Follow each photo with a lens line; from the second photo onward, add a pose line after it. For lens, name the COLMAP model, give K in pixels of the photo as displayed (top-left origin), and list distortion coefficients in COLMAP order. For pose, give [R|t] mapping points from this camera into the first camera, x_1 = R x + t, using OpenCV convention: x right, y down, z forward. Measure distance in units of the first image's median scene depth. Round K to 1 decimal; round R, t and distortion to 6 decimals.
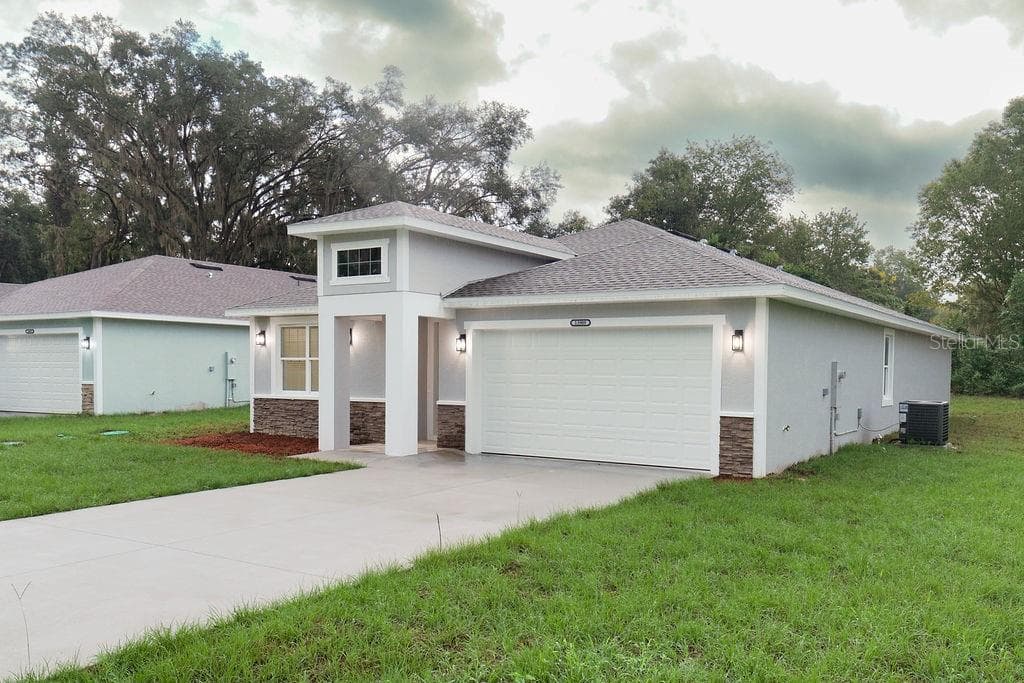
lens RADIAL K [[846.9, 0, 534.8], [0, 846.9, 388.9], [0, 0, 1]] dist [0.057314, -0.000533]
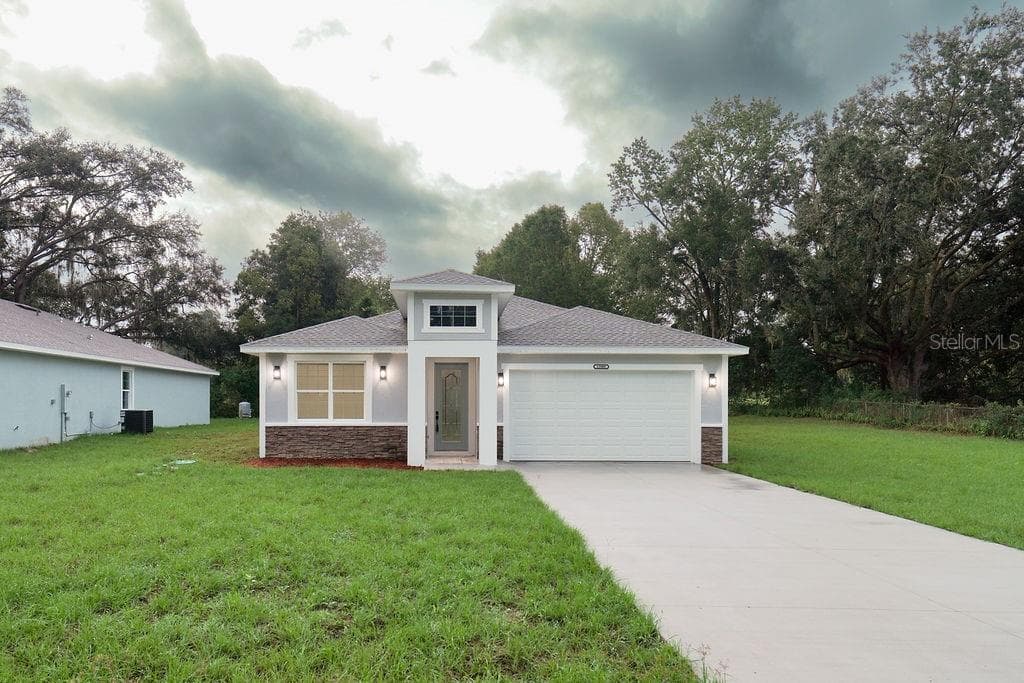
lens RADIAL K [[746.1, 0, 464.6], [0, 746.1, 396.7], [0, 0, 1]] dist [0.040918, 0.001199]
pose [[0.827808, -0.003045, 0.561003, -0.749433], [0.018944, 0.999567, -0.022527, -0.001180], [-0.560692, 0.029276, 0.827507, 0.054451]]
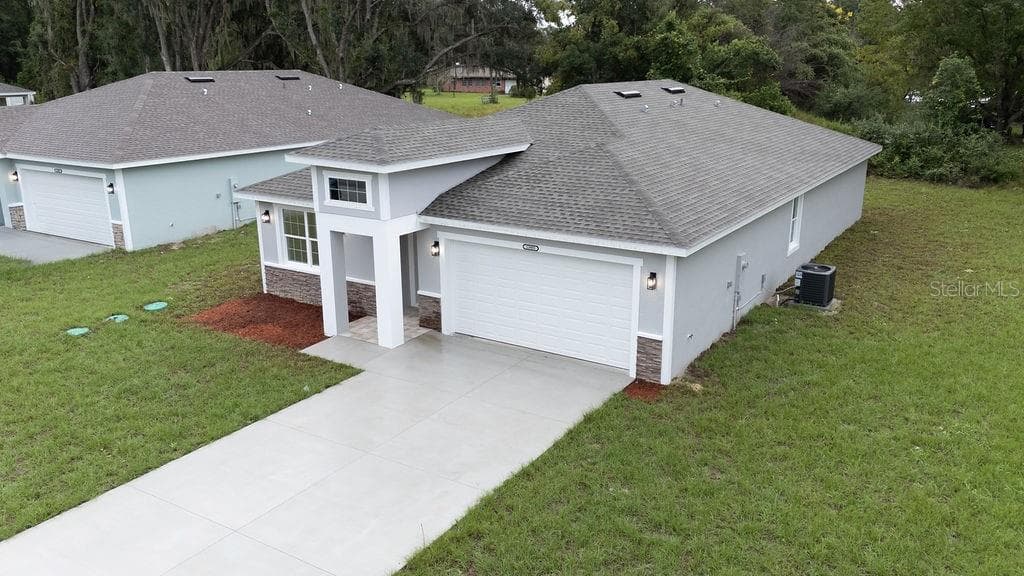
lens RADIAL K [[799.9, 0, 519.9], [0, 799.9, 288.9], [0, 0, 1]] dist [0.096680, -0.163667]
pose [[0.999913, -0.012098, 0.005233, 0.026594], [0.010388, 0.967654, 0.252068, -0.270929], [-0.008114, -0.251992, 0.967695, -0.125086]]
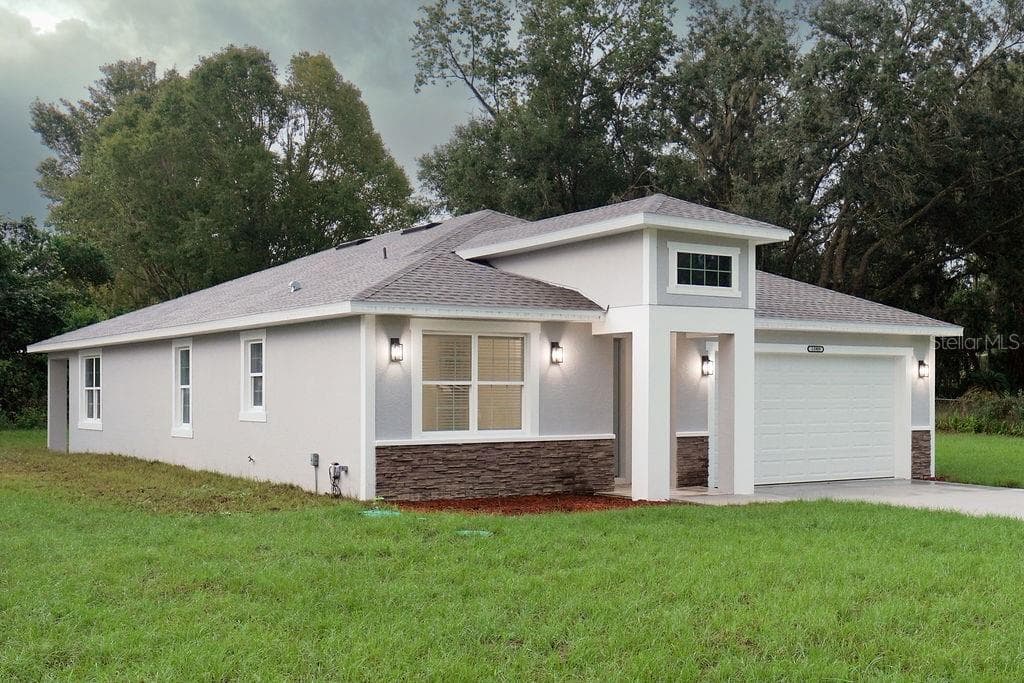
lens RADIAL K [[1272.6, 0, 667.7], [0, 1272.6, 366.1], [0, 0, 1]] dist [0.040579, -0.016342]
pose [[0.341722, 0.009758, 0.939750, -1.277258], [0.027228, 0.999424, -0.020278, -0.025936], [-0.939406, 0.032517, 0.341260, 0.549159]]
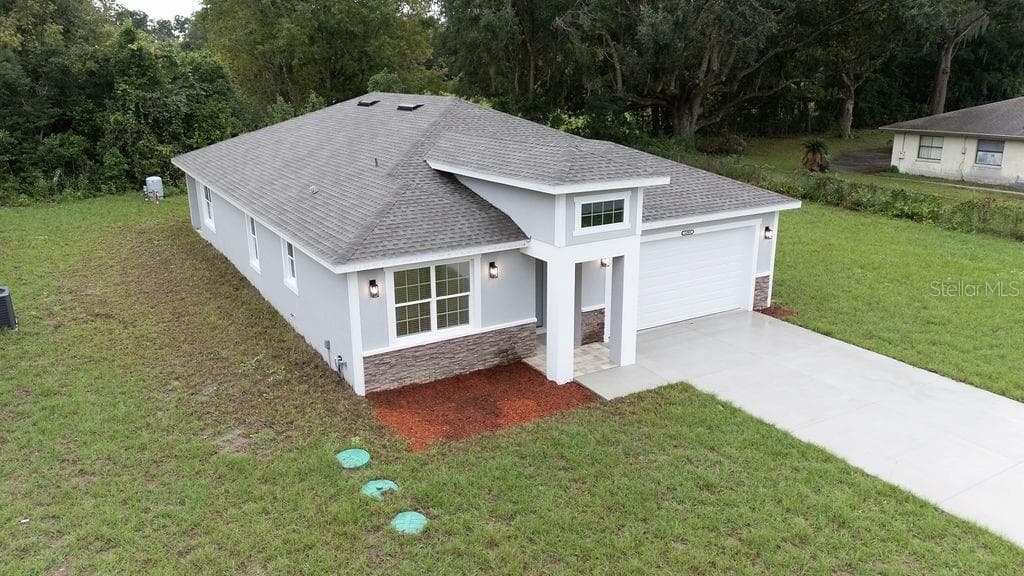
lens RADIAL K [[752.3, 0, 513.9], [0, 752.3, 283.5], [0, 0, 1]] dist [0.083540, -0.093400]
pose [[0.444104, -0.254834, 0.858971, -1.026997], [0.032113, 0.962611, 0.268978, -0.299447], [-0.895400, -0.091870, 0.435683, 0.603512]]
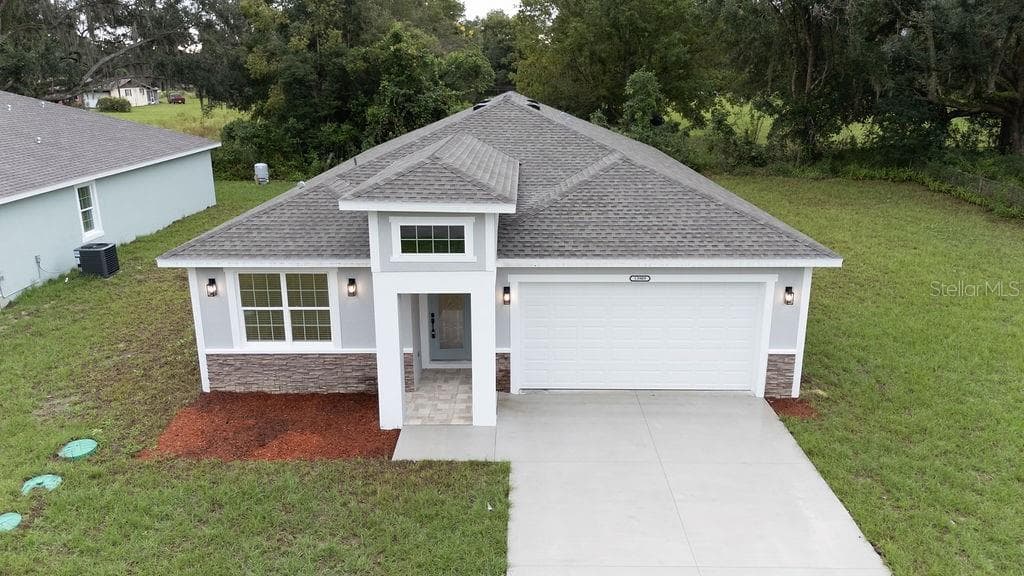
lens RADIAL K [[752.3, 0, 513.9], [0, 752.3, 283.5], [0, 0, 1]] dist [0.083540, -0.093400]
pose [[0.846183, -0.155147, 0.509808, -0.507856], [0.022775, 0.966335, 0.256276, -0.282773], [-0.532406, -0.205245, 0.821230, 0.239928]]
